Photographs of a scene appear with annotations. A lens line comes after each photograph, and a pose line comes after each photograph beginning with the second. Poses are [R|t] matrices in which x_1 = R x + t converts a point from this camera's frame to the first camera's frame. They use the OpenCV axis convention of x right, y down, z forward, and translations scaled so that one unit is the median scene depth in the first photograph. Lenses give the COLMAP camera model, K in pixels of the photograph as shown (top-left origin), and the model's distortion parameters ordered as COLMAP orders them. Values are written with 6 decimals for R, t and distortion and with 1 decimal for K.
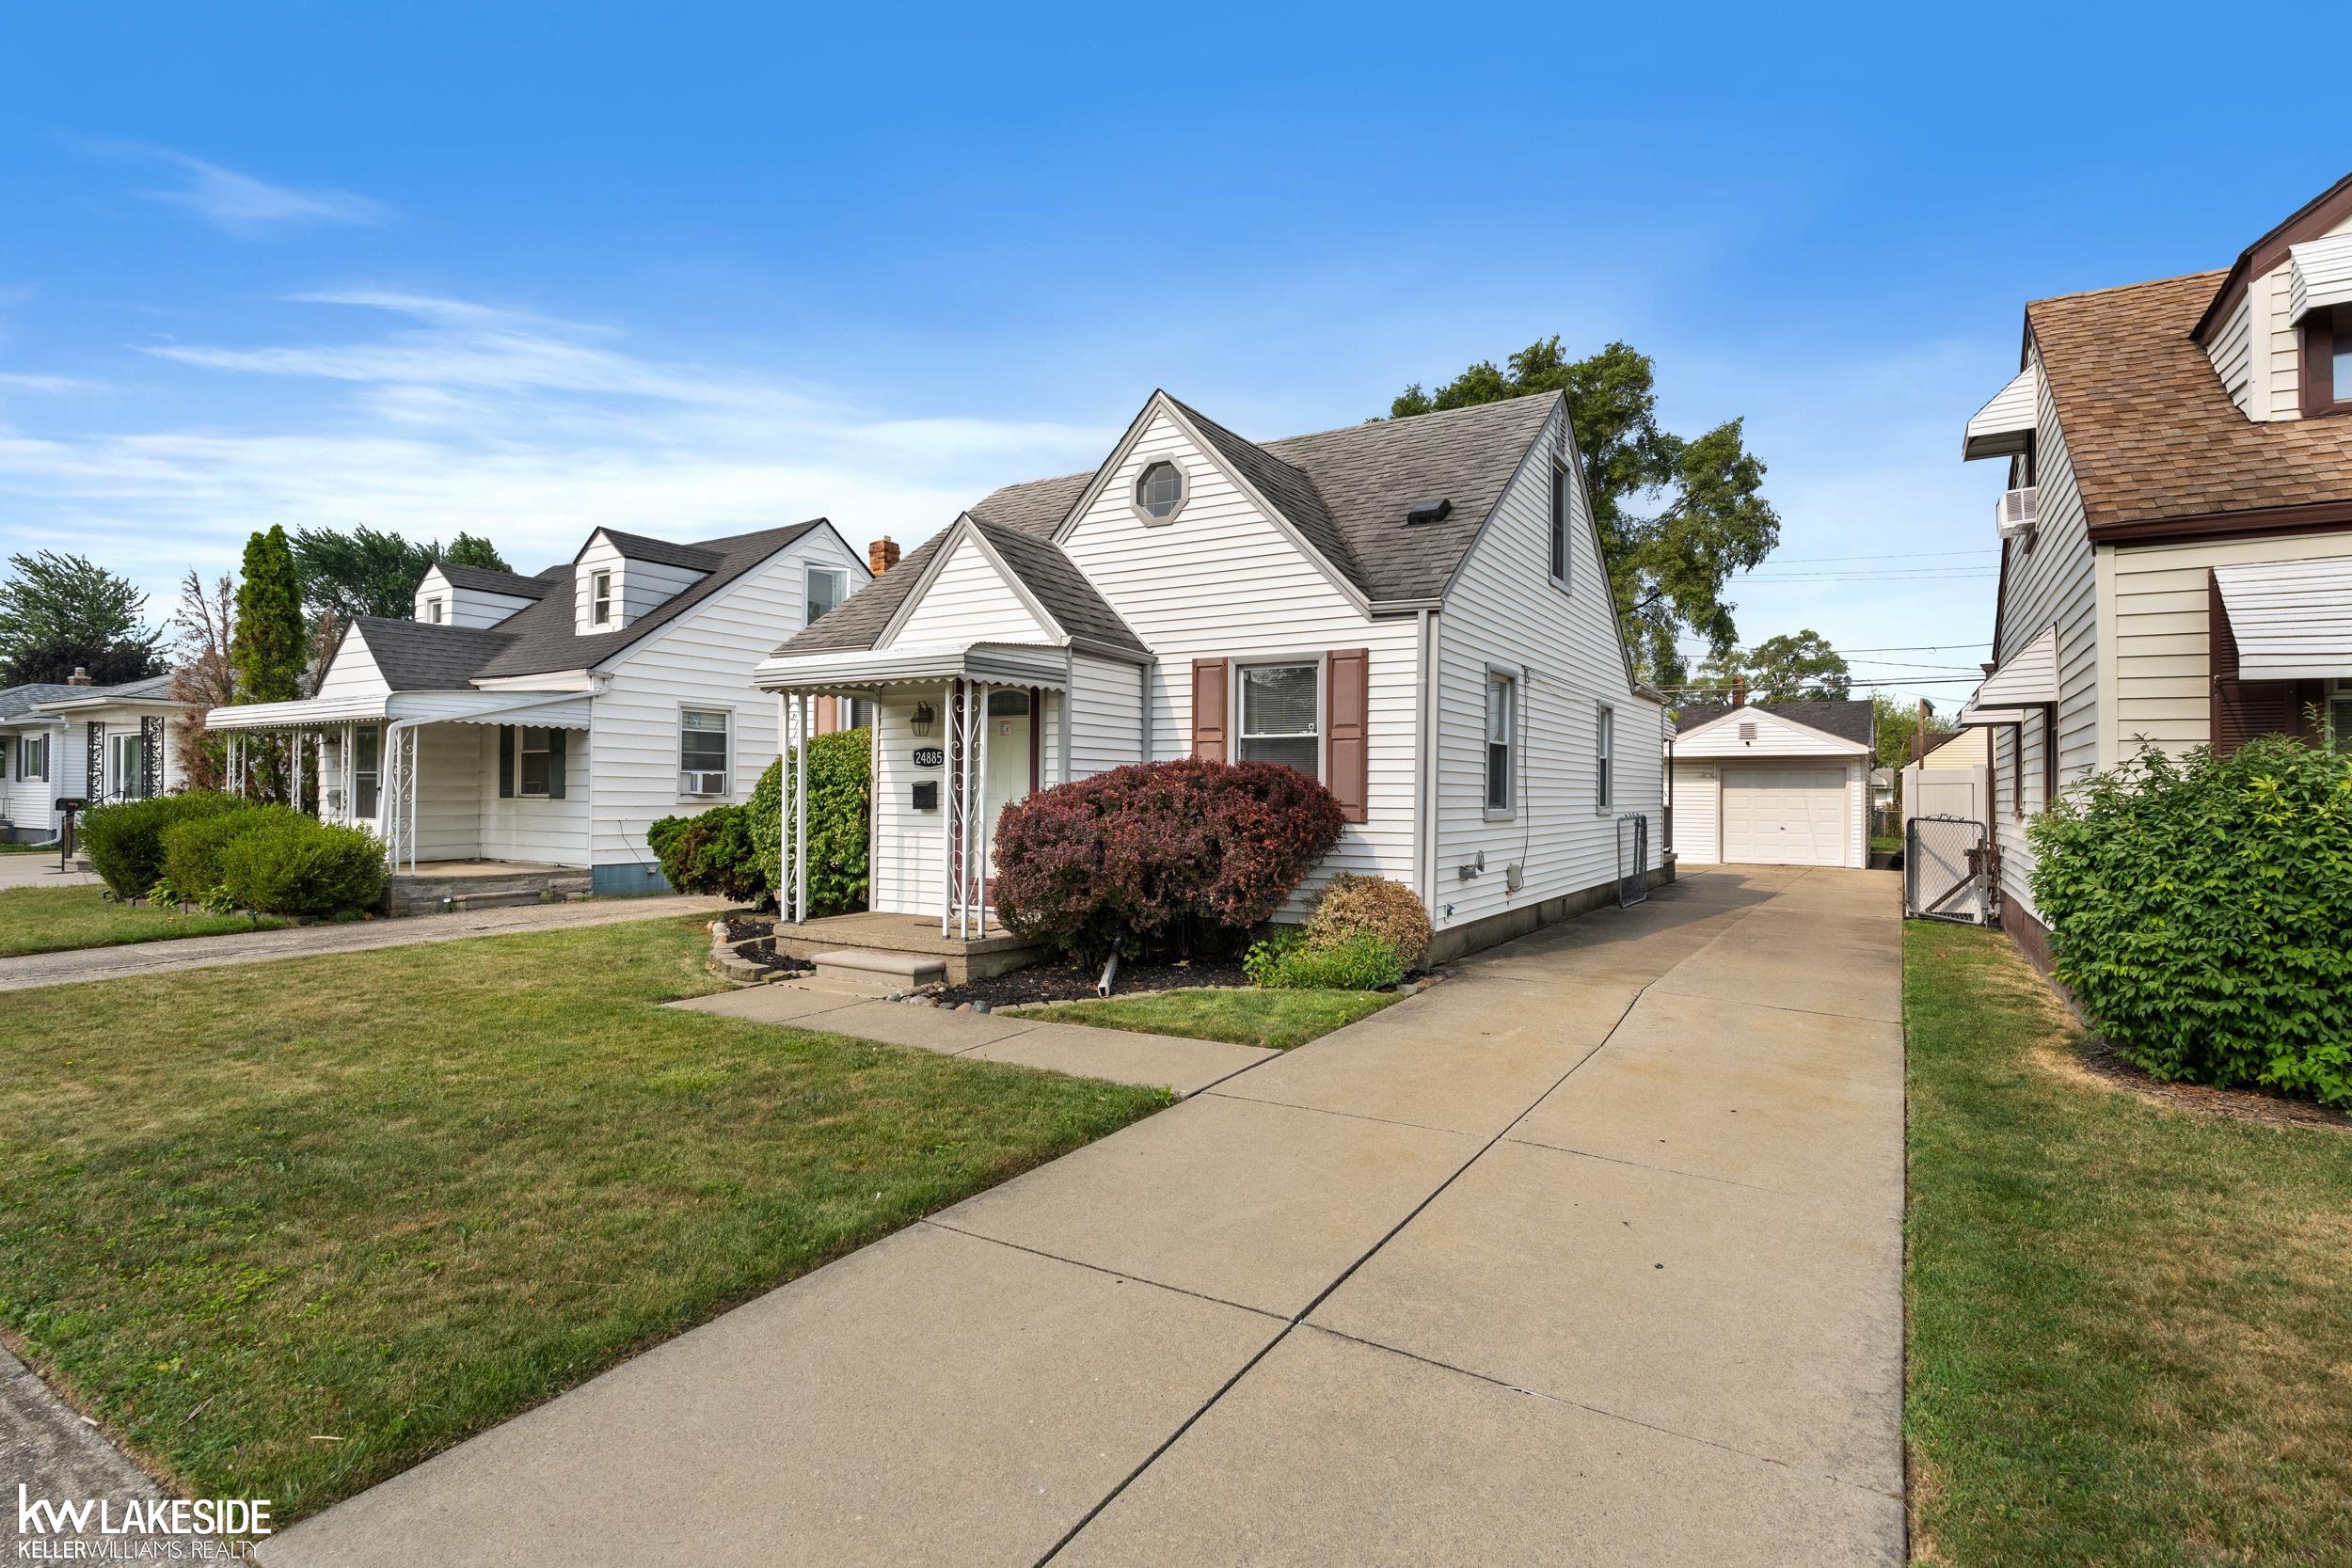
lens RADIAL K [[1172.8, 0, 1186.6], [0, 1172.8, 790.6], [0, 0, 1]] dist [0.002083, 0.002057]
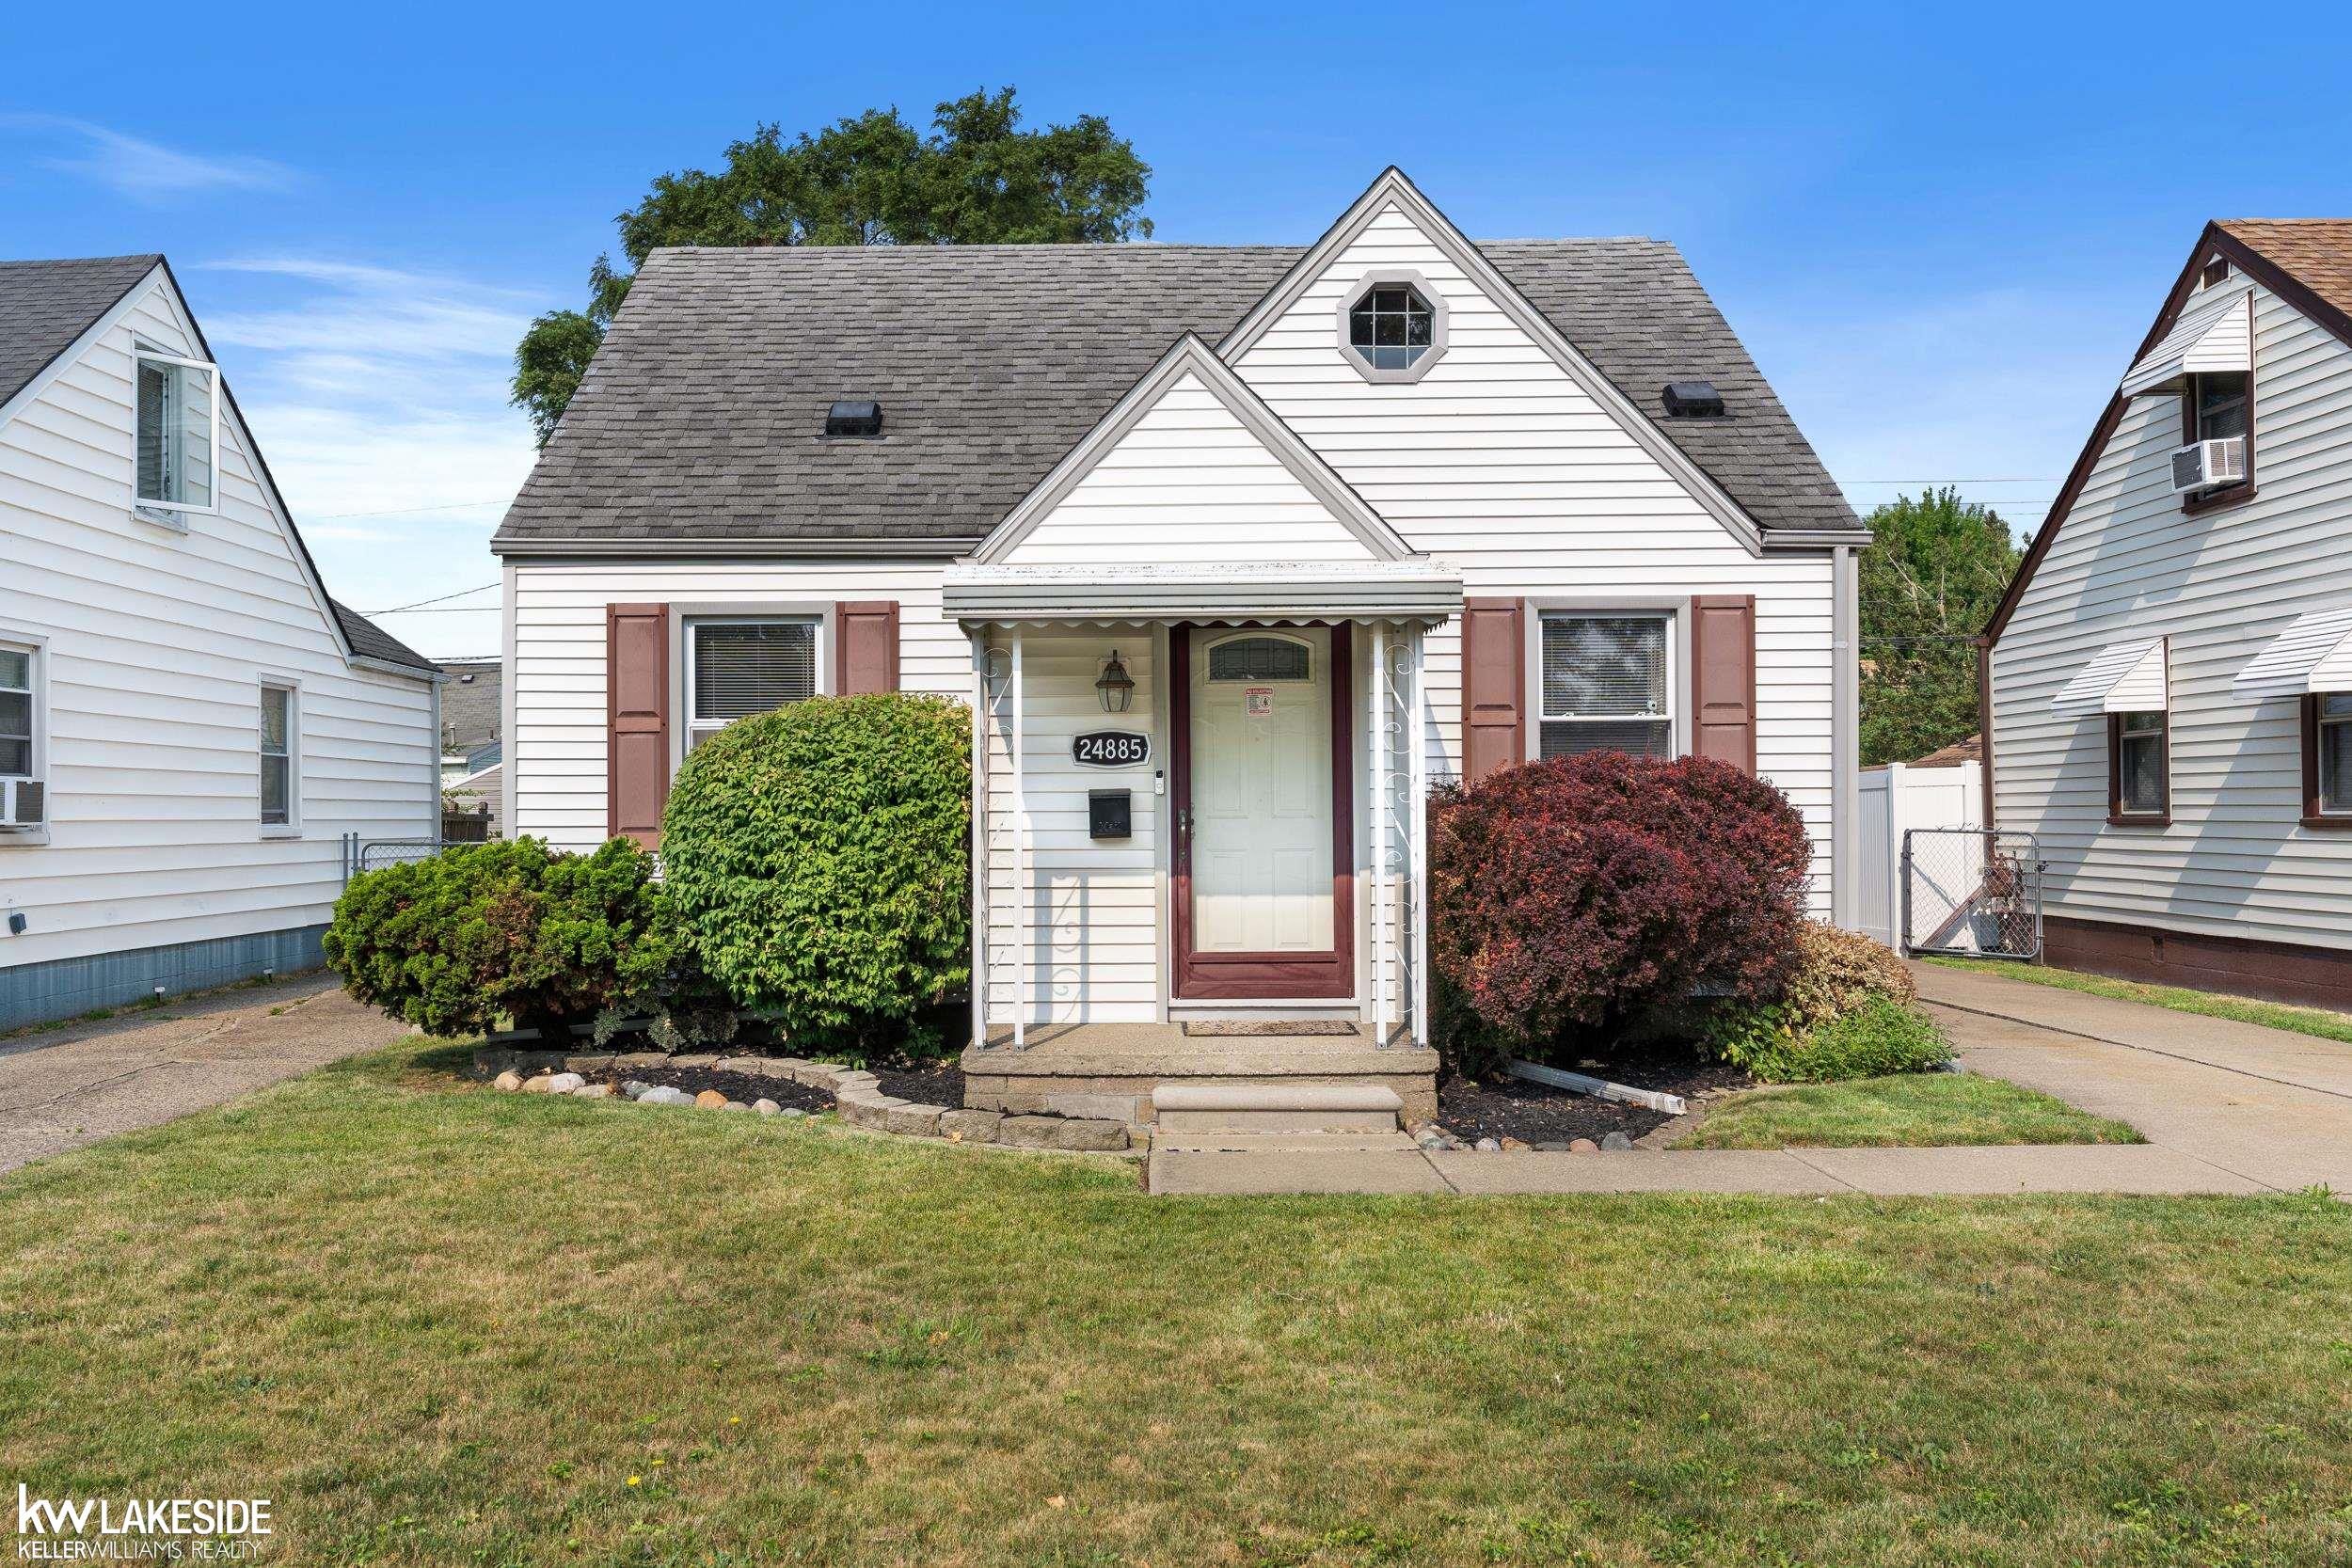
lens RADIAL K [[2000.4, 0, 1106.4], [0, 2000.4, 807.1], [0, 0, 1]] dist [-0.001150, -0.010624]
pose [[0.856881, -0.011870, 0.515377, -0.722878], [0.011783, 0.999925, 0.003440, -0.002975], [-0.515379, 0.003125, 0.856956, 0.158839]]
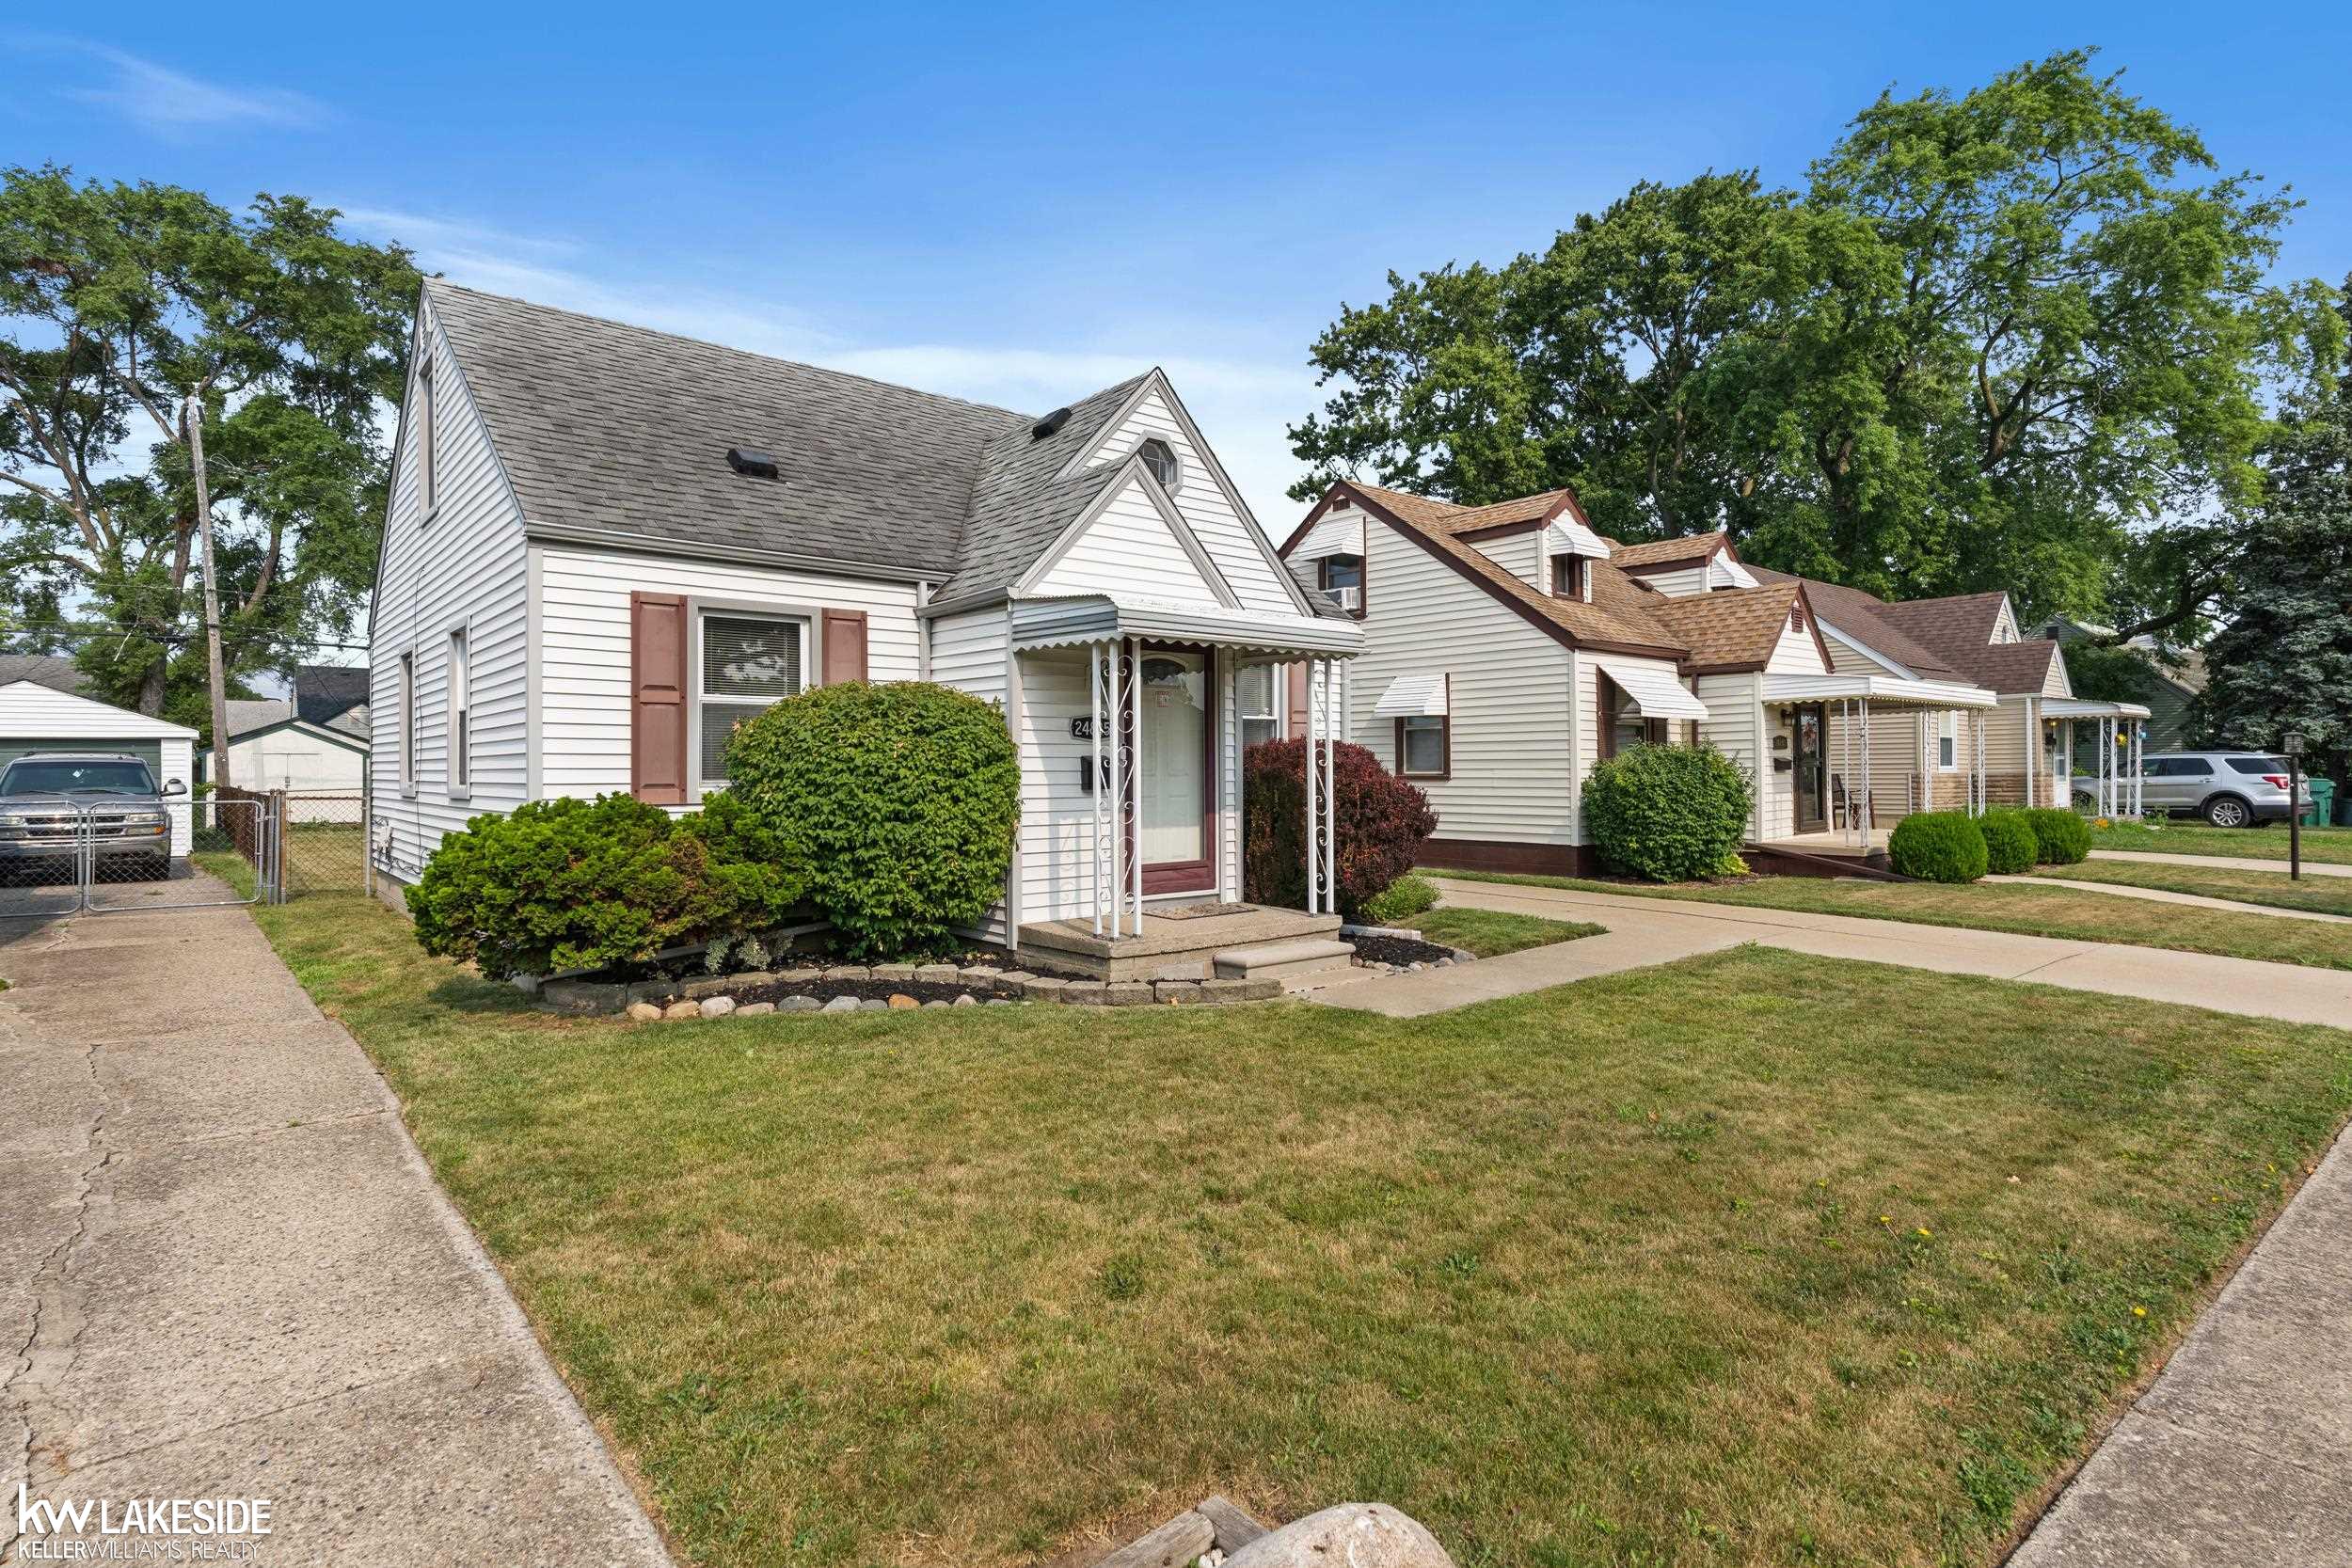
lens RADIAL K [[1172.8, 0, 1181.7], [0, 1172.8, 776.8], [0, 0, 1]] dist [0.002083, 0.002057]
pose [[0.309462, -0.016130, 0.950775, -0.991122], [0.004297, 0.999870, 0.015564, -0.006177], [-0.950902, -0.000731, 0.309491, 0.676200]]
